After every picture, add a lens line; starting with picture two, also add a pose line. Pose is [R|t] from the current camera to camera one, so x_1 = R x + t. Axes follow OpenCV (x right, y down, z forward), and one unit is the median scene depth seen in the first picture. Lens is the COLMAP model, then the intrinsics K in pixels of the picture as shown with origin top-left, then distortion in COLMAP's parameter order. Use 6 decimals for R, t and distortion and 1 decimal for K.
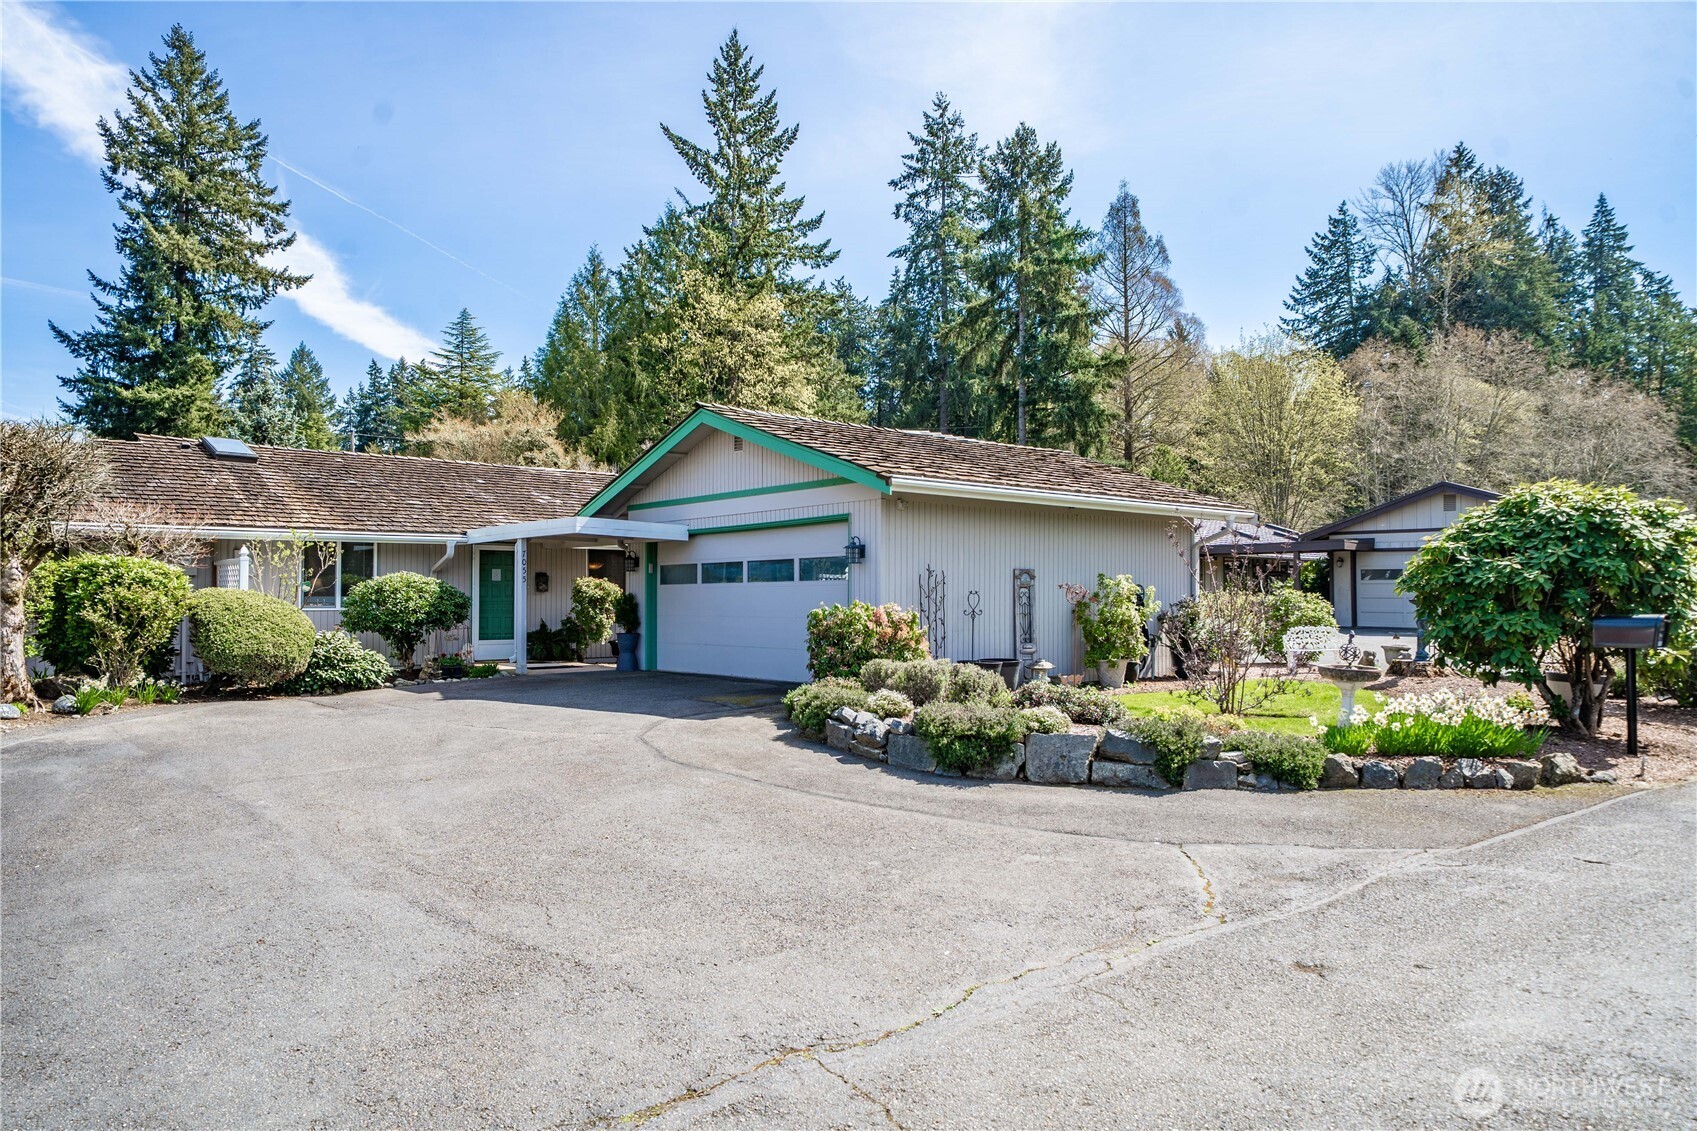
lens RADIAL K [[1161.5, 0, 818.6], [0, 1161.5, 570.5], [0, 0, 1]] dist [0.028135, -0.002867]
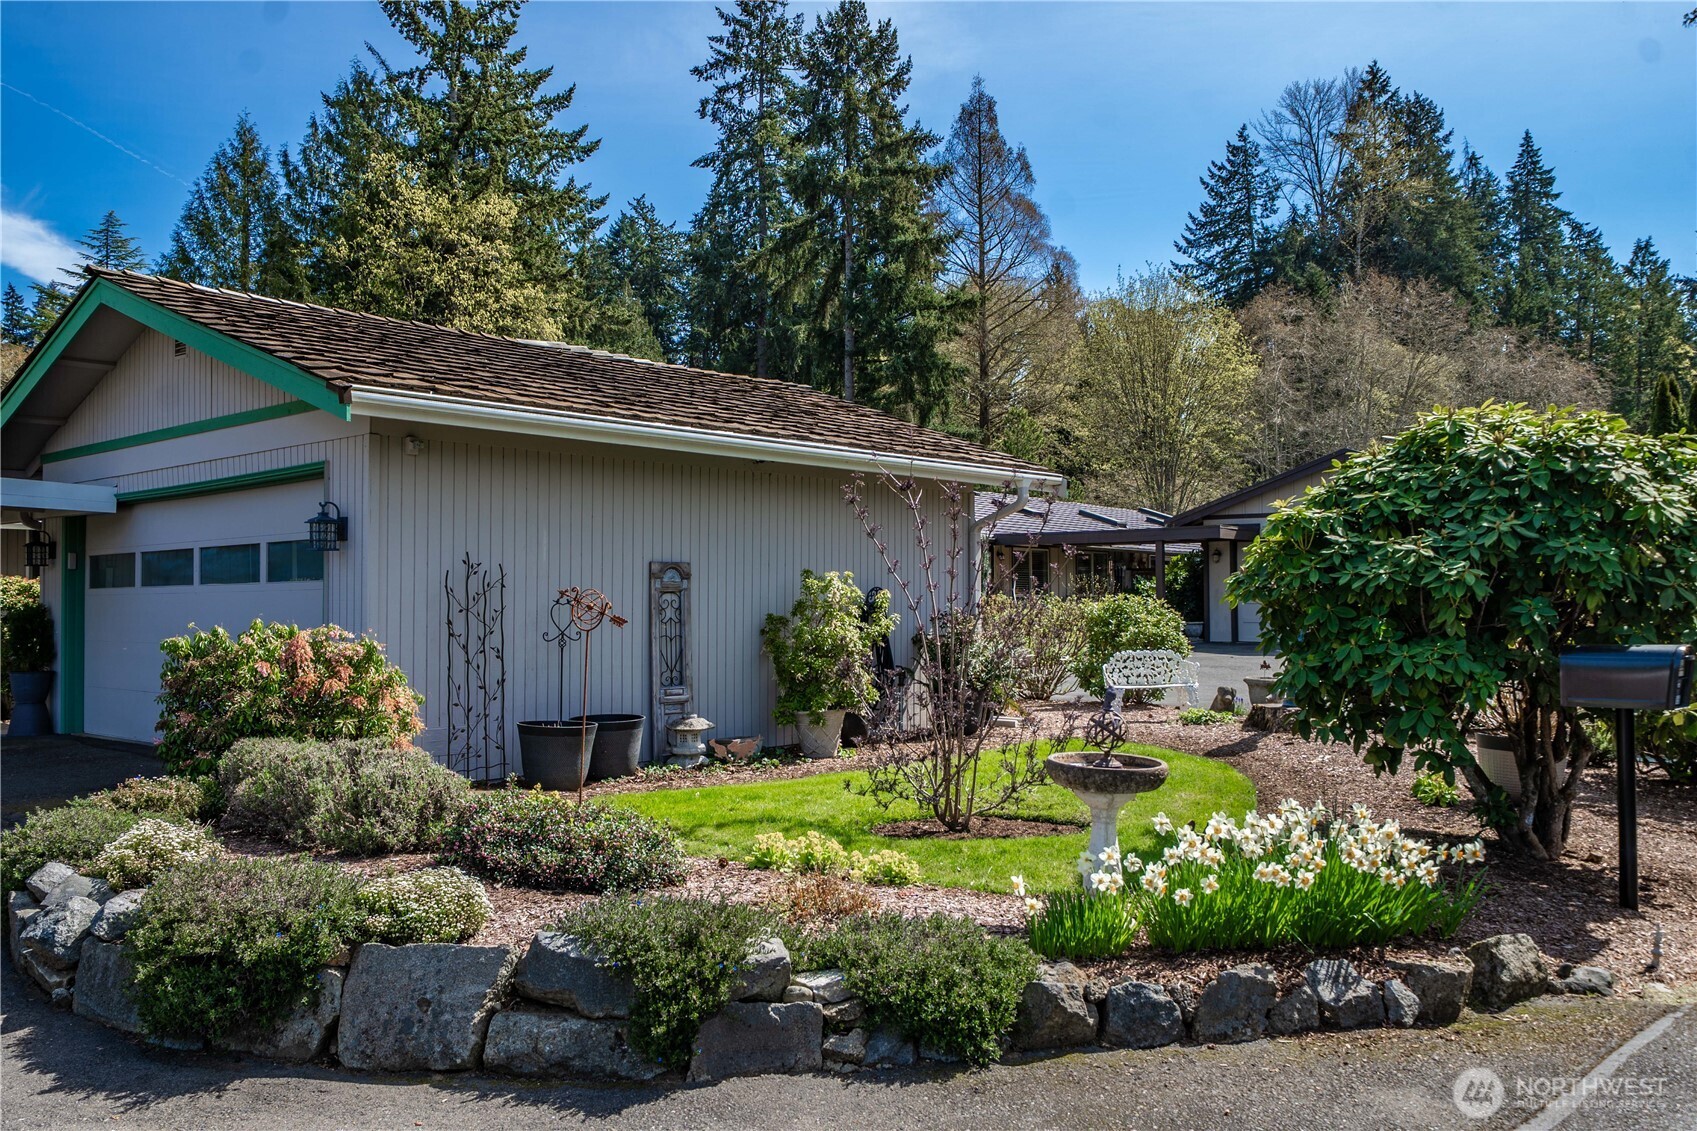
lens RADIAL K [[1393.2, 0, 848.5], [0, 1393.2, 565.5], [0, 0, 1]] dist [0.026865, 0.002267]
pose [[0.990383, 0.000658, 0.138352, 0.051766], [-0.000363, 0.999998, -0.002157, 0.000661], [-0.138353, 0.002086, 0.990381, 0.085296]]
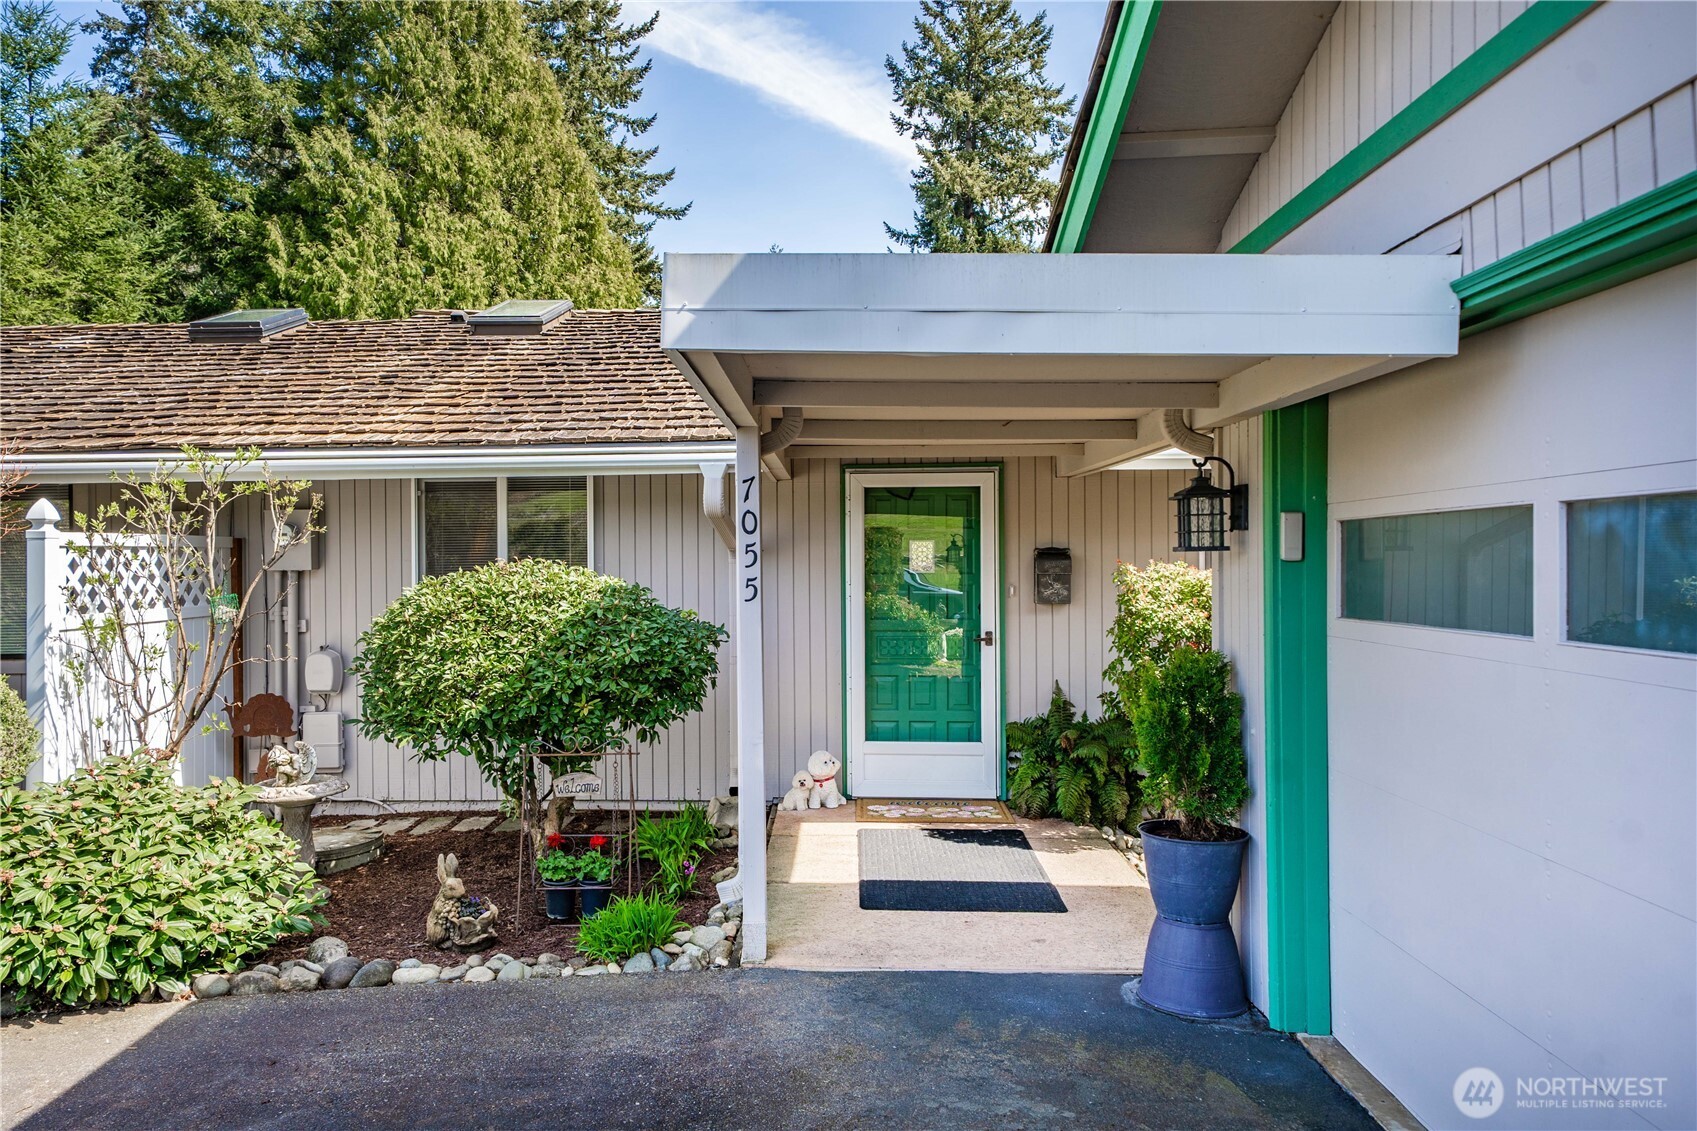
lens RADIAL K [[1161.5, 0, 818.6], [0, 1161.5, 570.5], [0, 0, 1]] dist [0.028135, -0.002867]
pose [[0.743717, 0.003321, -0.668487, -0.025132], [0.023816, 0.999221, 0.031459, -0.001478], [0.668070, -0.039317, 0.743059, 0.281829]]
